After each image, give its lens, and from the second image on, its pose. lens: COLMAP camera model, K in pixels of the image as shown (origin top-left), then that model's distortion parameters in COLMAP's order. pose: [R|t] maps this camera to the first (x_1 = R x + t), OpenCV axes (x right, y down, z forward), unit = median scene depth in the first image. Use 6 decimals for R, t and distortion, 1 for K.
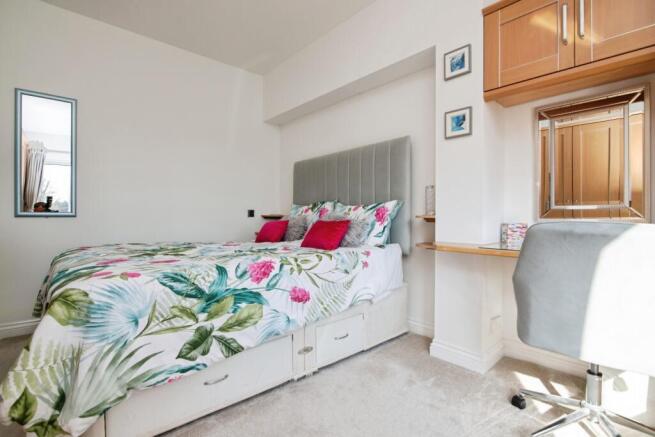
lens RADIAL K [[306.1, 0, 331.1], [0, 306.1, 218.6], [0, 0, 1]] dist [-0.021520, 0.000662]
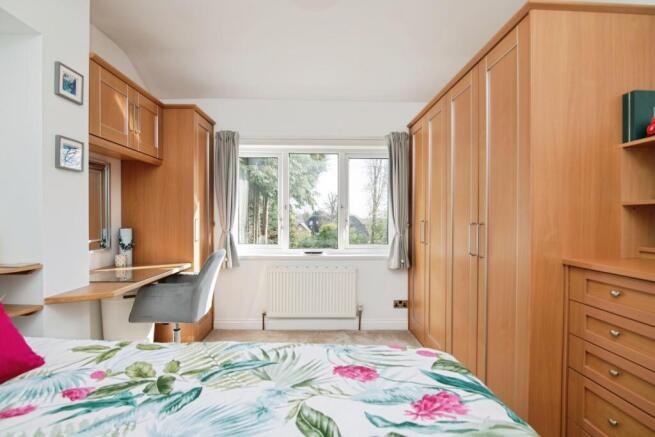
lens RADIAL K [[306.1, 0, 325.8], [0, 306.1, 217.0], [0, 0, 1]] dist [-0.021520, 0.000662]
pose [[-0.753430, -0.008506, 0.657474, -0.856281], [0.001450, 0.999892, 0.014597, -0.171514], [-0.657527, 0.011951, -0.753336, 1.409193]]
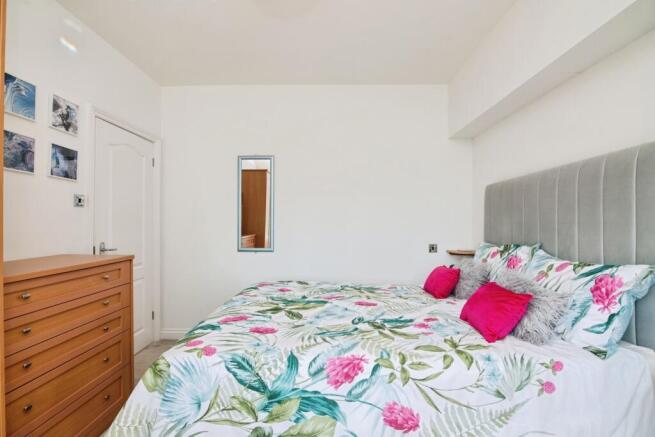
lens RADIAL K [[306.1, 0, 325.9], [0, 306.1, 222.6], [0, 0, 1]] dist [-0.021520, 0.000662]
pose [[0.727256, -0.000493, -0.686366, 0.245193], [-0.008546, 0.999916, -0.009773, -0.179801], [0.686313, 0.012973, 0.727191, 0.395127]]
